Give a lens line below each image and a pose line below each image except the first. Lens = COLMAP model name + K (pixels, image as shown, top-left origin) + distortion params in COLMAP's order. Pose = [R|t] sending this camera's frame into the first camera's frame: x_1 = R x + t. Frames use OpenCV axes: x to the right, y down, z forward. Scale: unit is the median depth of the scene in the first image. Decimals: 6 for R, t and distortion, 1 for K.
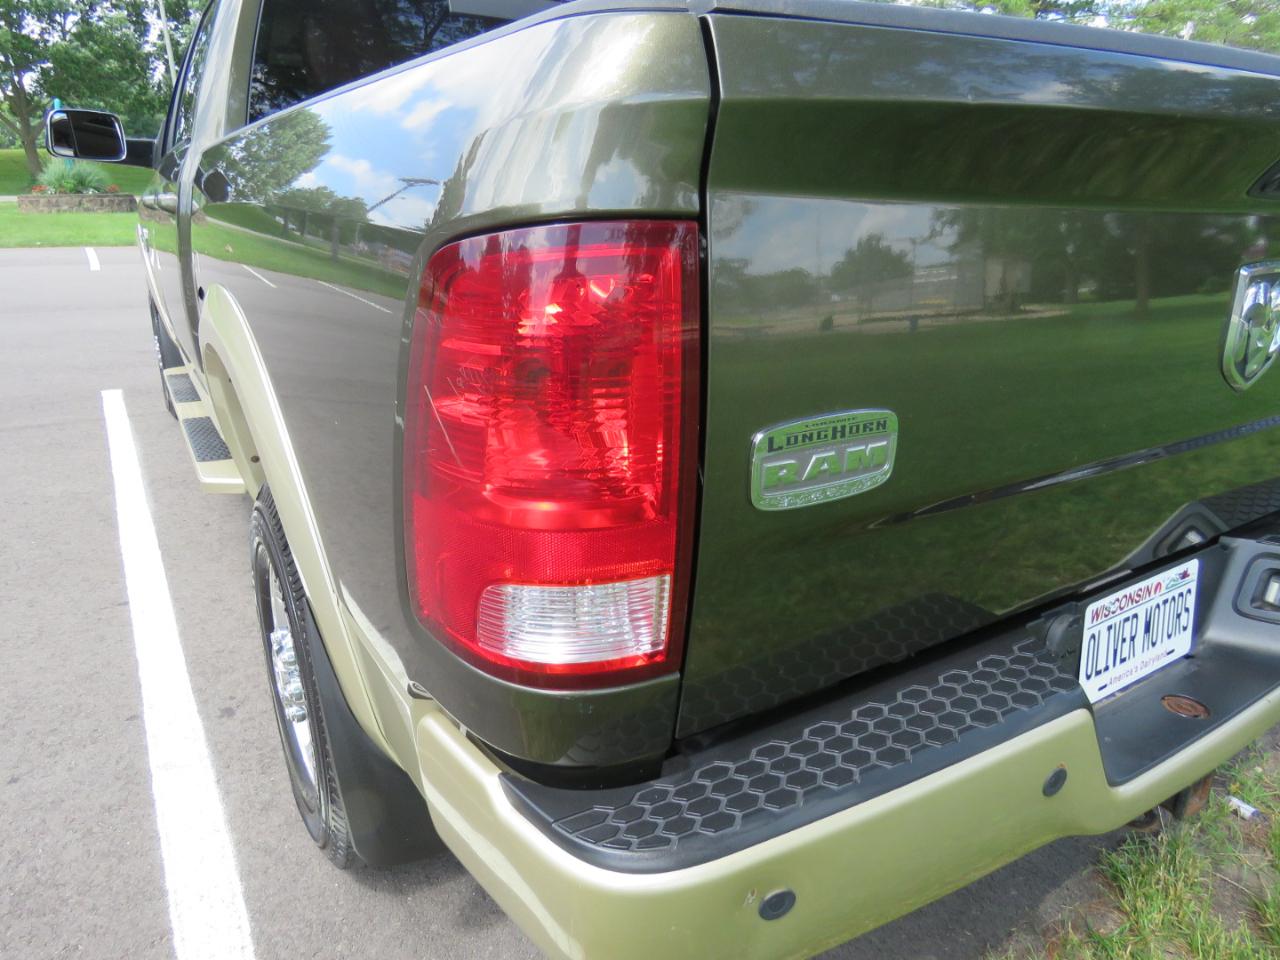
lens RADIAL K [[807.2, 0, 636.2], [0, 807.2, 442.3], [0, 0, 1]] dist [-0.004902, -0.001839]
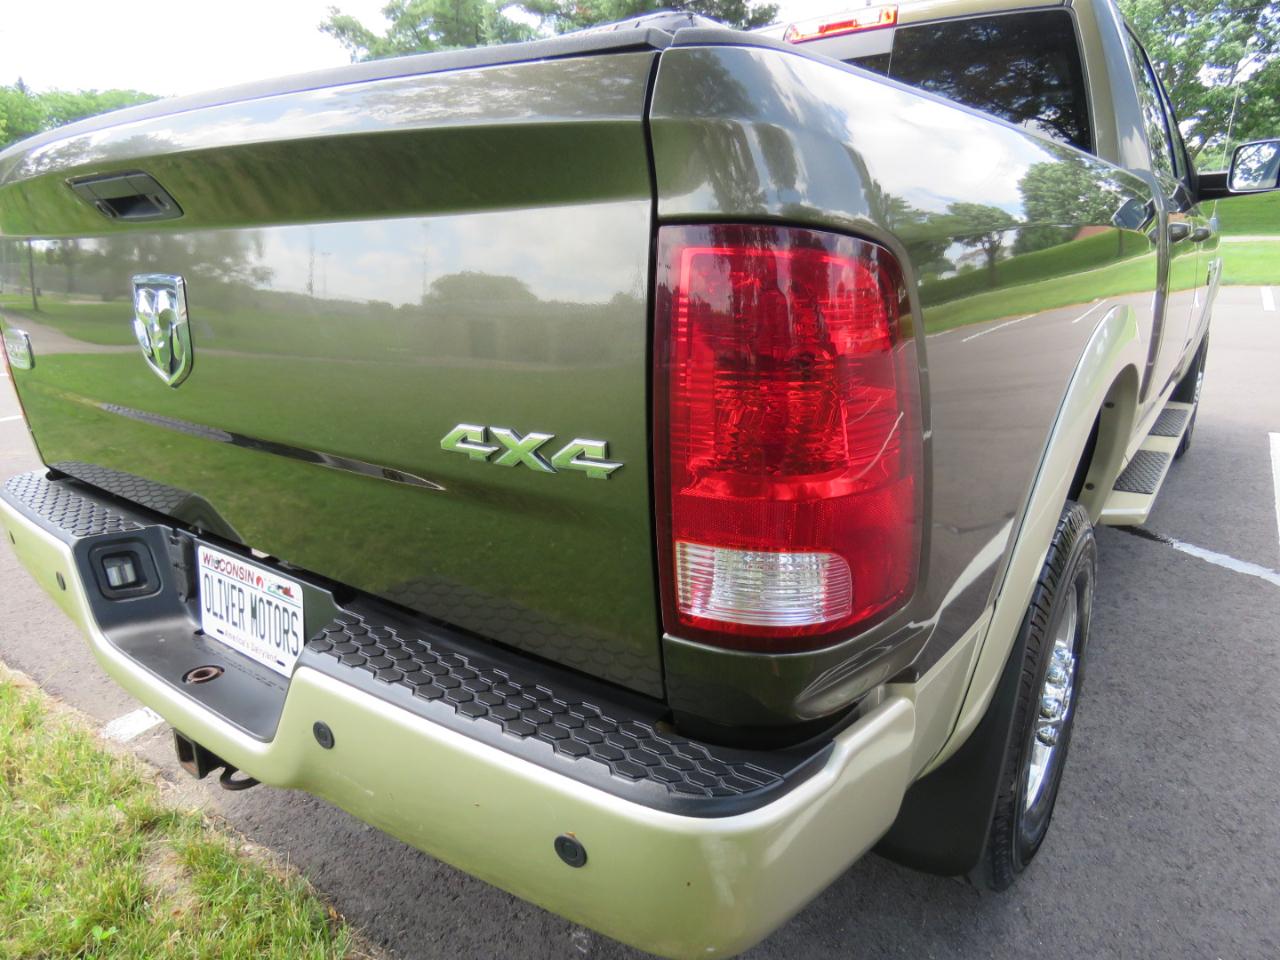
lens RADIAL K [[803.3, 0, 627.7], [0, 803.3, 479.6], [0, 0, 1]] dist [0.000186, -0.002281]
pose [[0.362109, 0.234923, -0.902047, 1.700516], [-0.239351, 0.958707, 0.153596, -0.214520], [0.900882, 0.160287, 0.403386, 0.975833]]
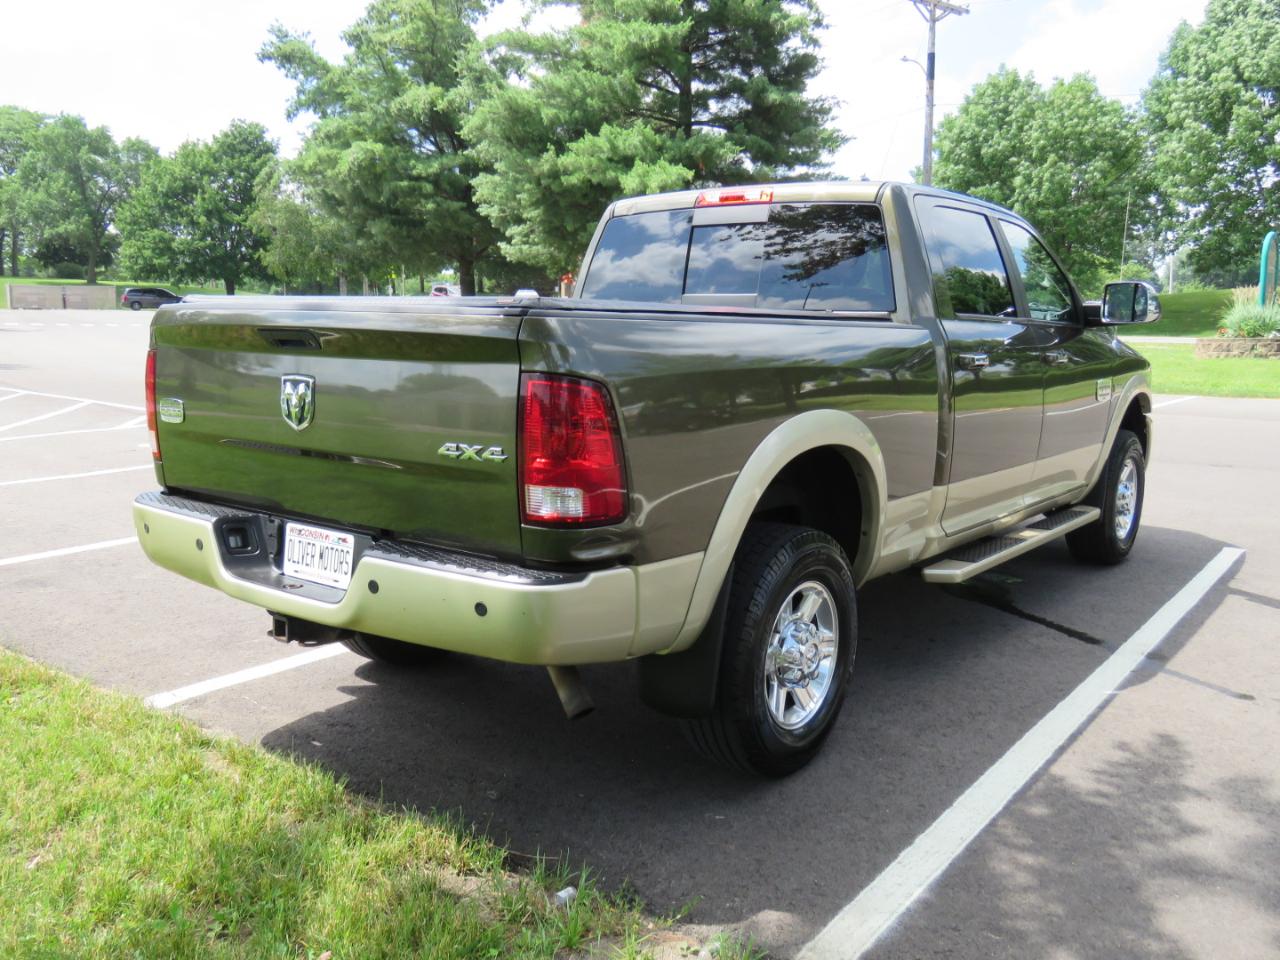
lens RADIAL K [[1096.2, 0, 624.3], [0, 1096.2, 475.0], [0, 0, 1]] dist [0.013147, 0.006883]
pose [[0.351593, 0.115612, -0.928987, 3.274598], [-0.275409, 0.961204, 0.015388, -0.195822], [0.894725, 0.250441, 0.369793, 0.619693]]
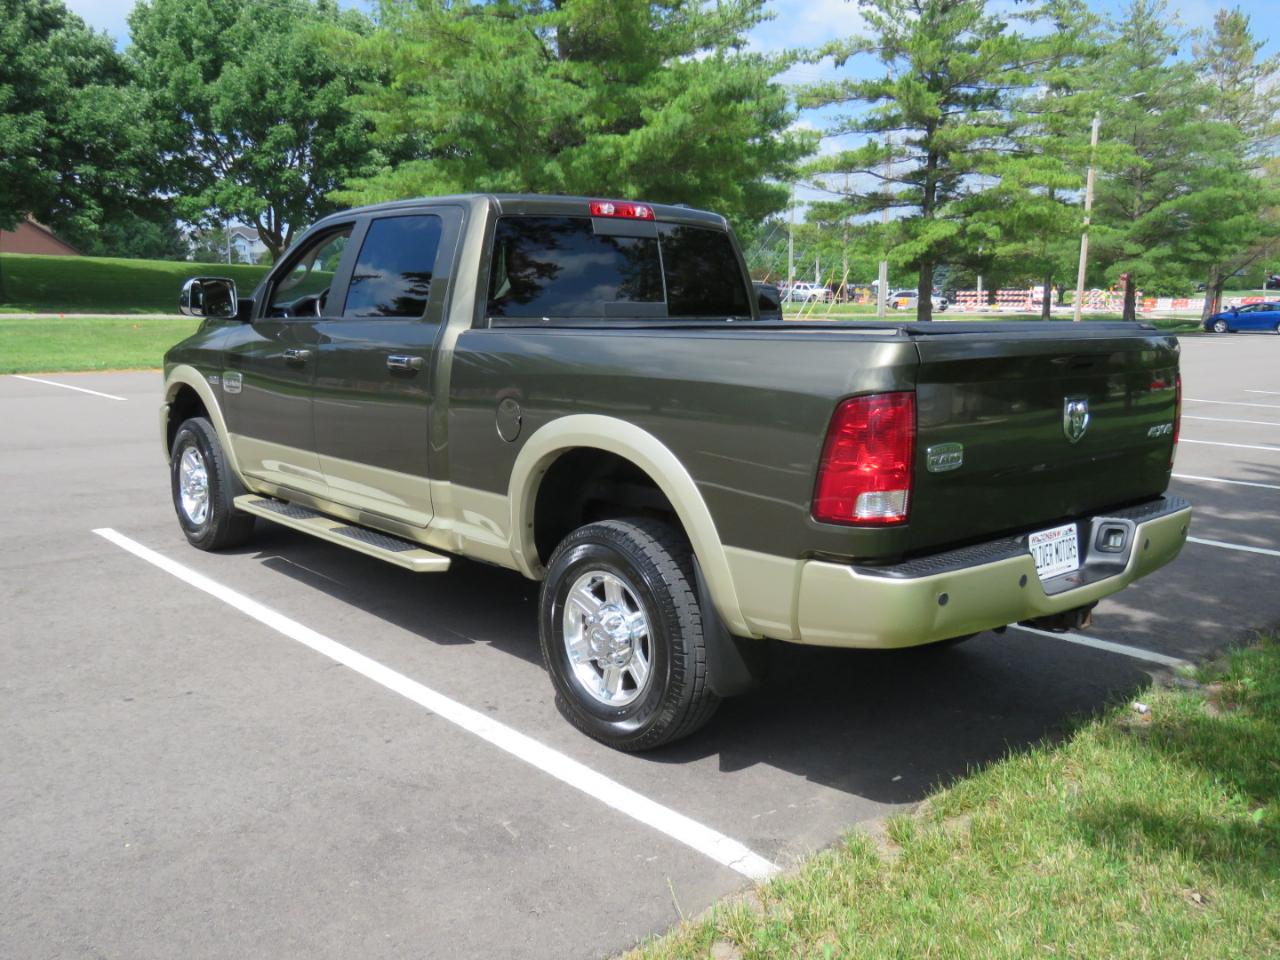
lens RADIAL K [[1109.1, 0, 621.1], [0, 1109.1, 402.3], [0, 0, 1]] dist [0.036577, -0.006629]
pose [[0.987840, -0.021525, 0.153979, -1.029109], [0.051569, 0.979667, -0.193887, 0.355747], [-0.146675, 0.199470, 0.968864, -1.905071]]
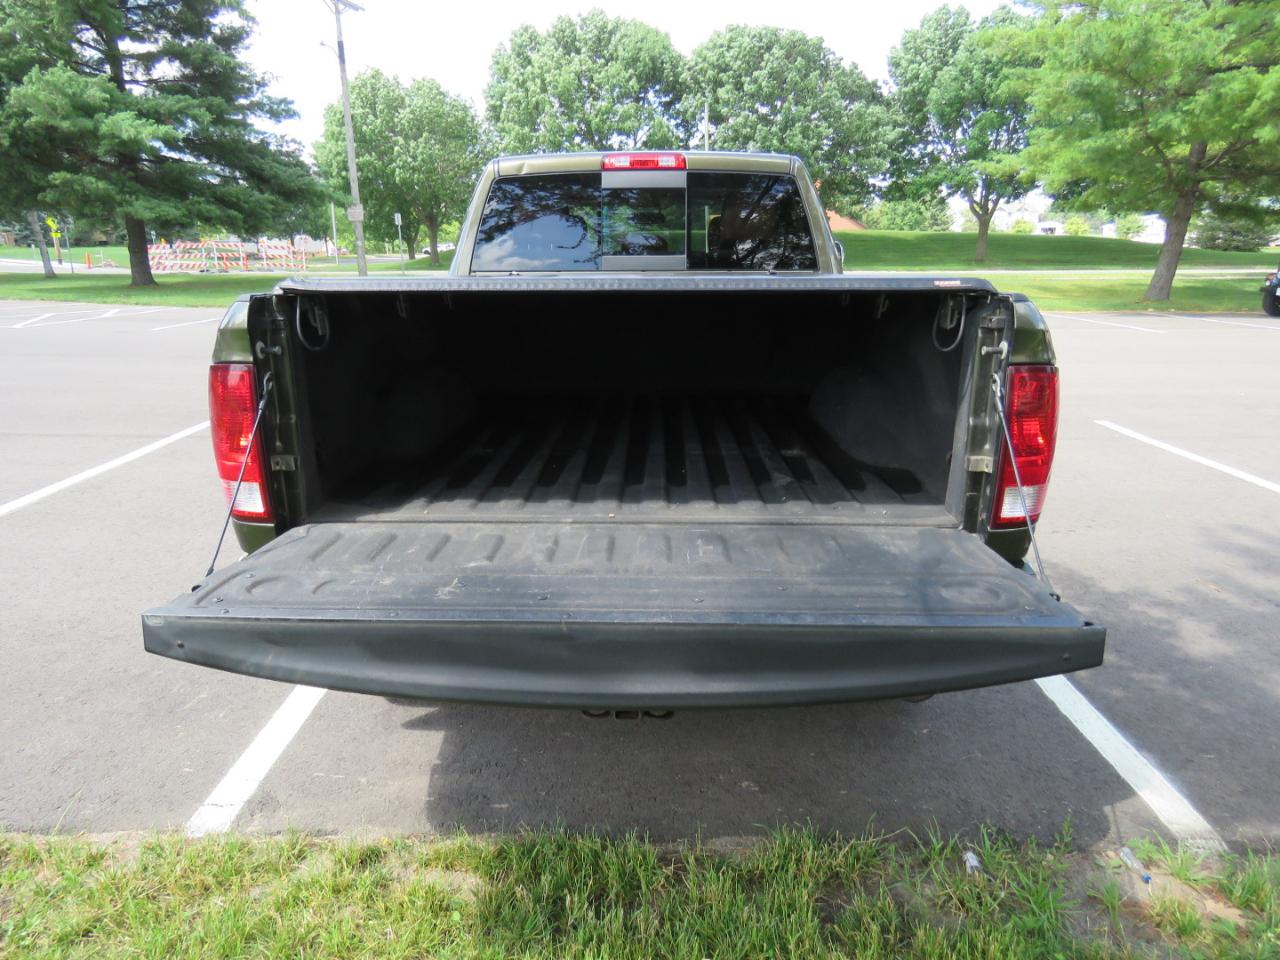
lens RADIAL K [[803.3, 0, 627.7], [0, 803.3, 479.6], [0, 0, 1]] dist [0.000186, -0.002281]
pose [[0.831070, 0.120471, -0.542964, 1.421978], [-0.136487, 0.990582, 0.010877, -0.024972], [0.539160, 0.065068, 0.839686, -0.346130]]
